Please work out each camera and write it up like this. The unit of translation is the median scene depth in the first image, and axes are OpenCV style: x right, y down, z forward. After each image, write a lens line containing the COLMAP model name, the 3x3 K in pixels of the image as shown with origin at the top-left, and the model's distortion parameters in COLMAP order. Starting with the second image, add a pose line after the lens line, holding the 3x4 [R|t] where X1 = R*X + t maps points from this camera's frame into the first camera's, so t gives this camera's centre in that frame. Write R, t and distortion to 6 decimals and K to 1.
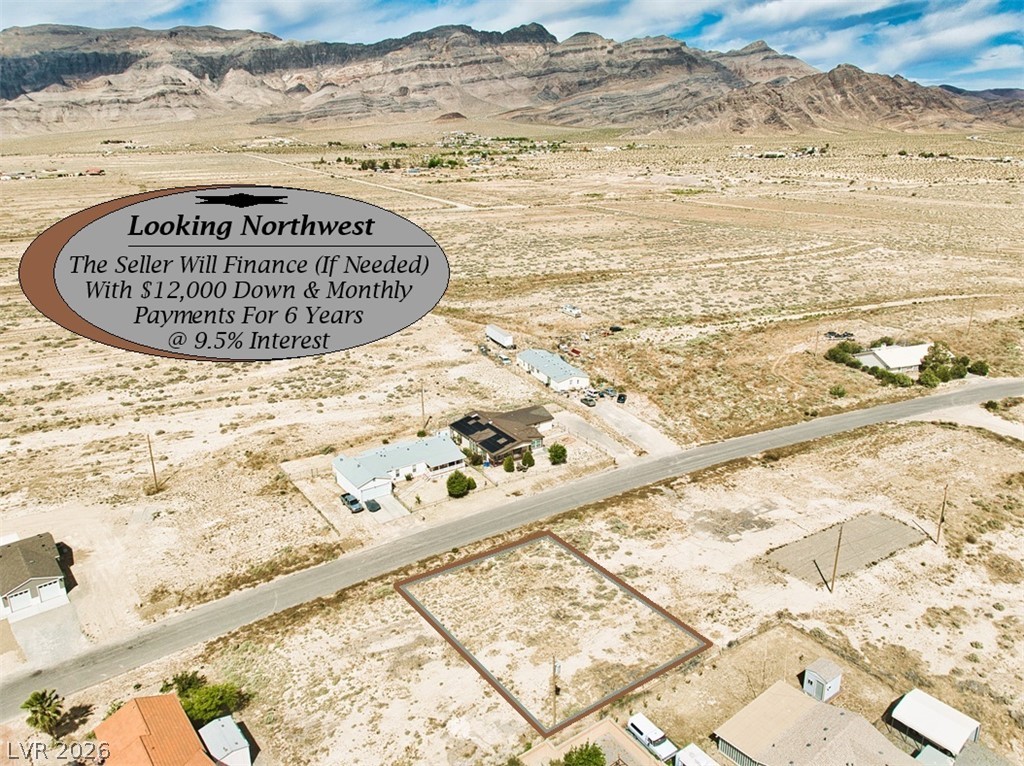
lens RADIAL K [[718.6, 0, 511.1], [0, 718.6, 449.7], [0, 0, 1]] dist [-0.028847, -0.006505]
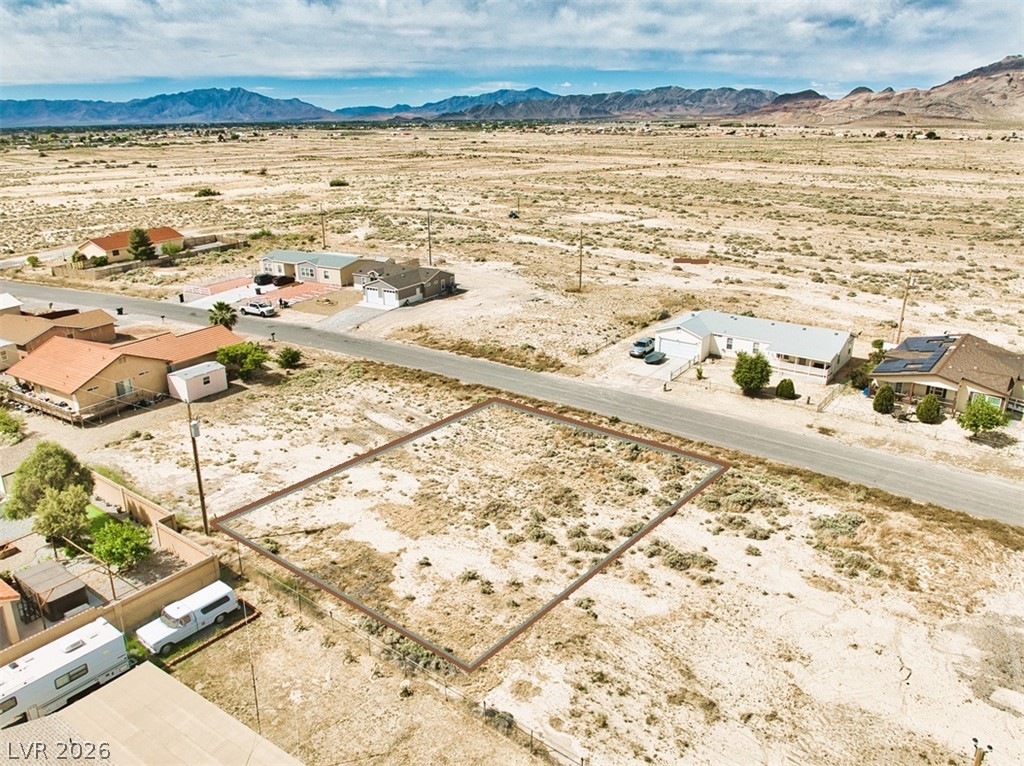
lens RADIAL K [[729.6, 0, 514.2], [0, 729.6, 436.0], [0, 0, 1]] dist [-0.032658, -0.004675]
pose [[0.321634, 0.384016, -0.865496, 0.389848], [-0.382035, 0.888993, 0.252470, 0.013739], [0.866372, 0.249447, 0.432638, 0.503055]]
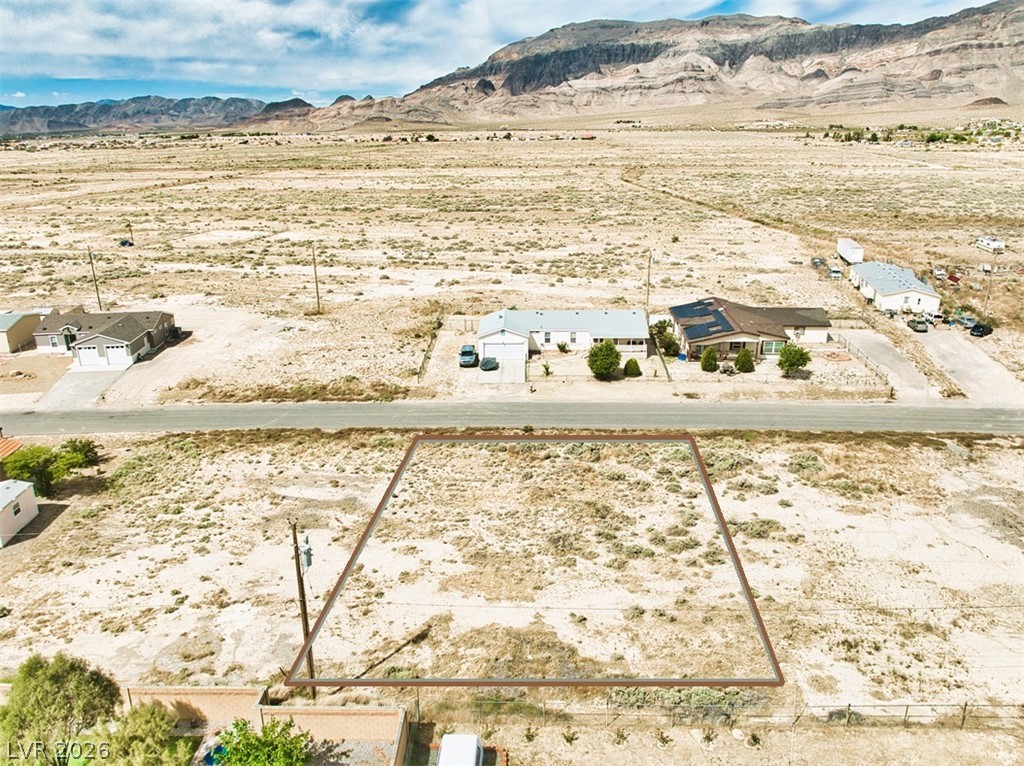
lens RADIAL K [[729.6, 0, 514.2], [0, 729.6, 436.0], [0, 0, 1]] dist [-0.032658, -0.004675]
pose [[0.812405, 0.230162, -0.535745, 0.218016], [-0.233813, 0.970284, 0.062290, 0.085982], [0.534162, 0.074660, 0.842079, 0.343076]]
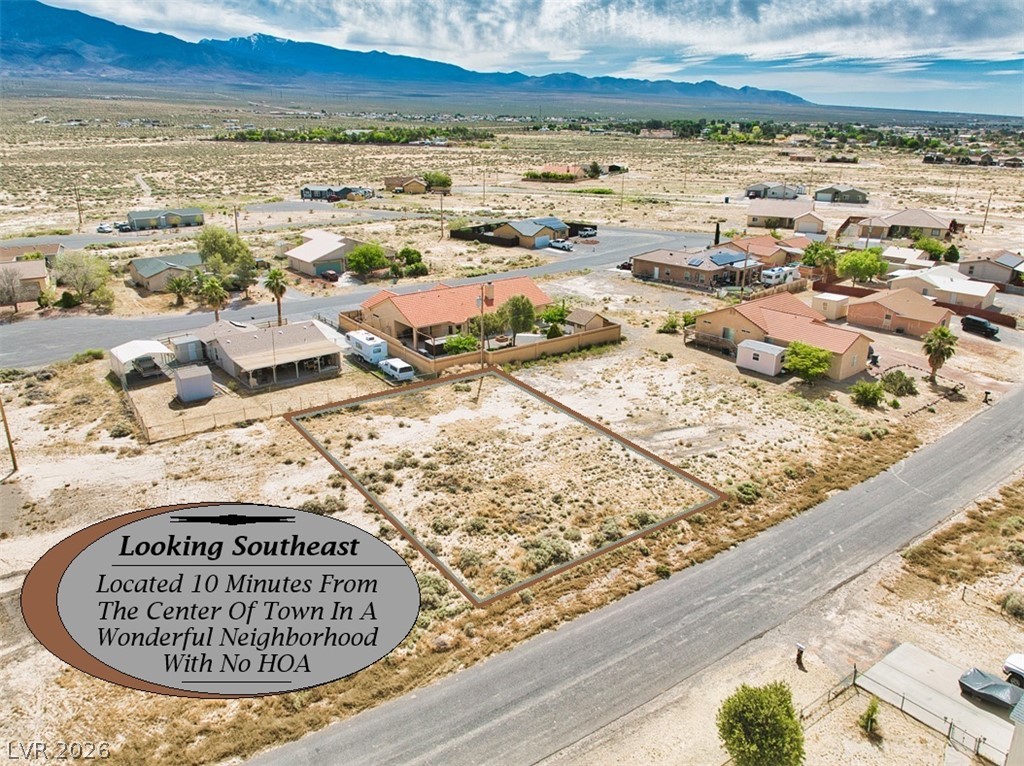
lens RADIAL K [[733.2, 0, 515.4], [0, 733.2, 432.1], [0, 0, 1]] dist [-0.033006, -0.005792]
pose [[-0.999748, 0.014786, -0.016883, 0.015738], [-0.002369, 0.678569, 0.734533, -0.202058], [0.022317, 0.734388, -0.678363, 0.996051]]
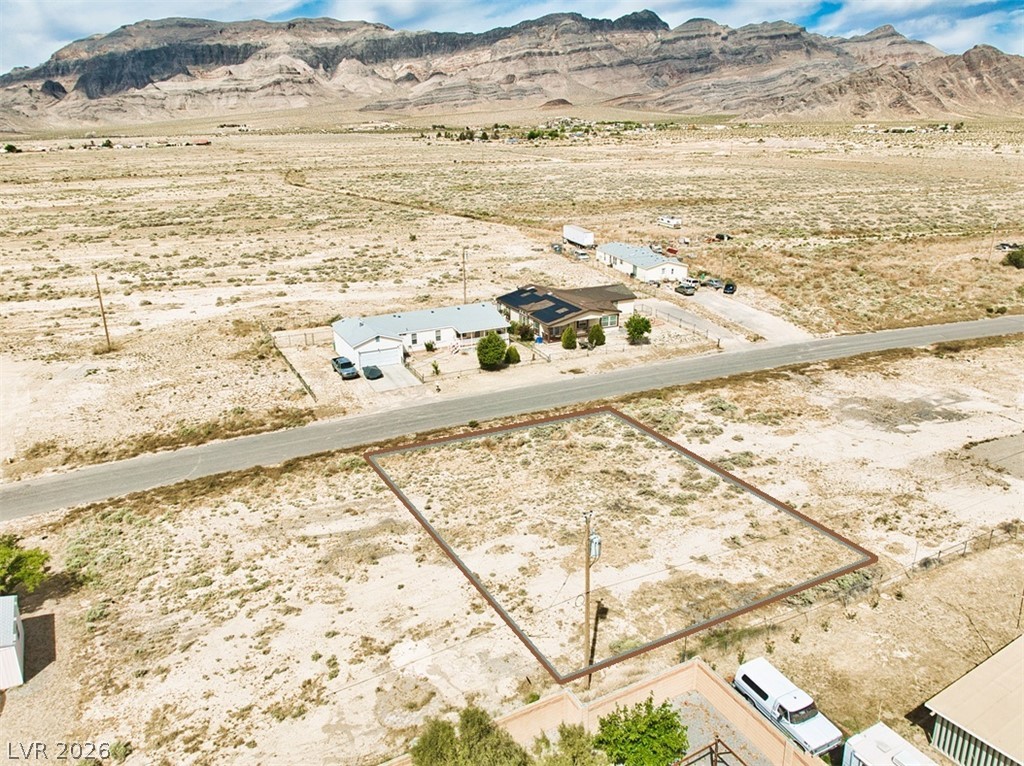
lens RADIAL K [[729.6, 0, 514.2], [0, 729.6, 436.0], [0, 0, 1]] dist [-0.032658, -0.004675]
pose [[0.991538, 0.049847, -0.119861, 0.033812], [-0.050984, 0.998679, -0.006438, 0.123059], [0.119382, 0.012495, 0.992770, 0.258968]]
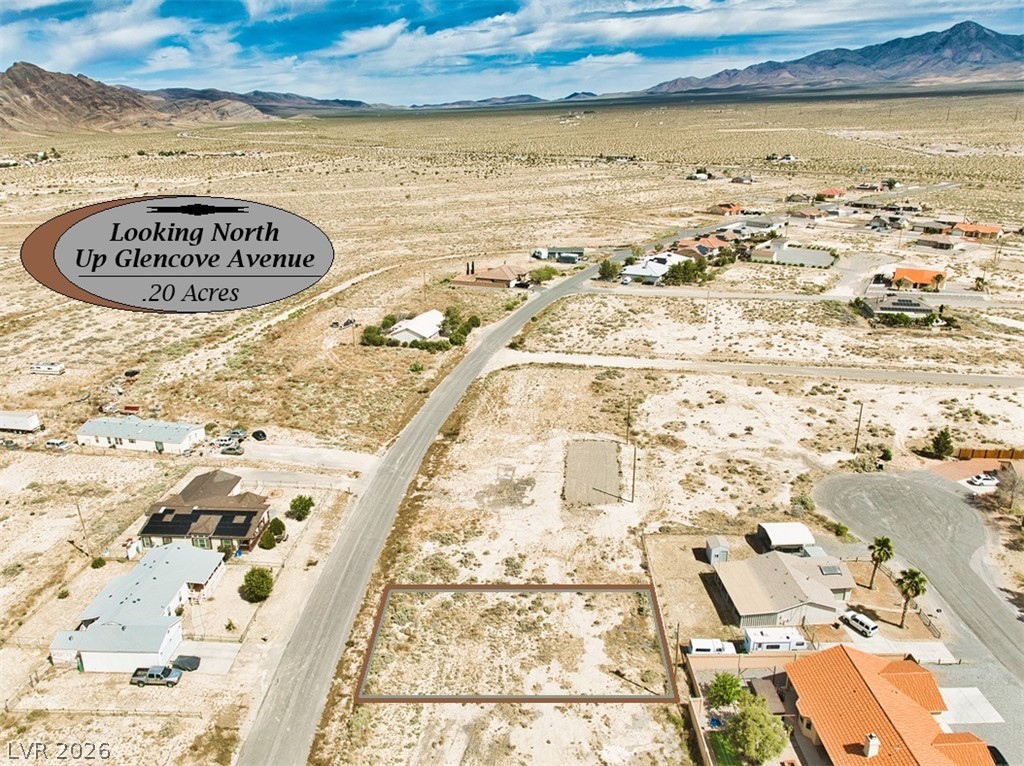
lens RADIAL K [[707.7, 0, 516.1], [0, 707.7, 470.3], [0, 0, 1]] dist [-0.022866, -0.011723]
pose [[0.571447, -0.356434, 0.739191, -0.402885], [0.334449, 0.923705, 0.186852, -0.108173], [-0.749394, 0.140446, 0.647057, 0.237410]]
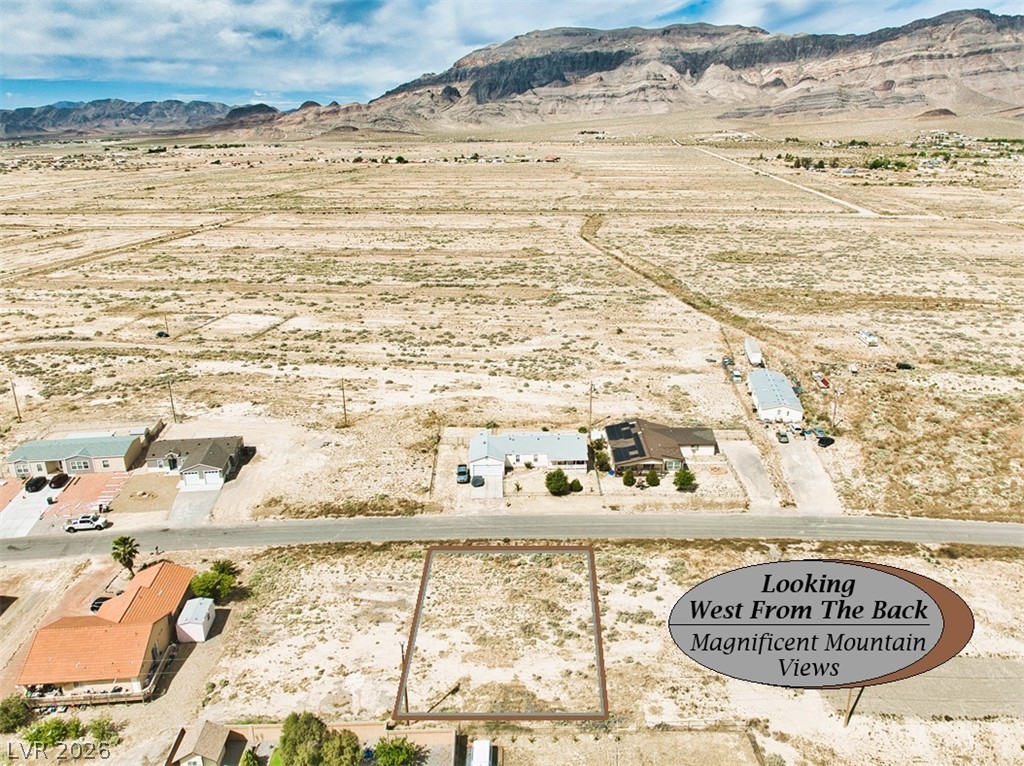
lens RADIAL K [[717.3, 0, 514.6], [0, 717.3, 449.7], [0, 0, 1]] dist [-0.030302, -0.004328]
pose [[0.837184, 0.226048, -0.498022, 0.328369], [-0.222475, 0.972601, 0.067470, -0.045424], [0.499628, 0.054313, 0.864536, 0.093926]]
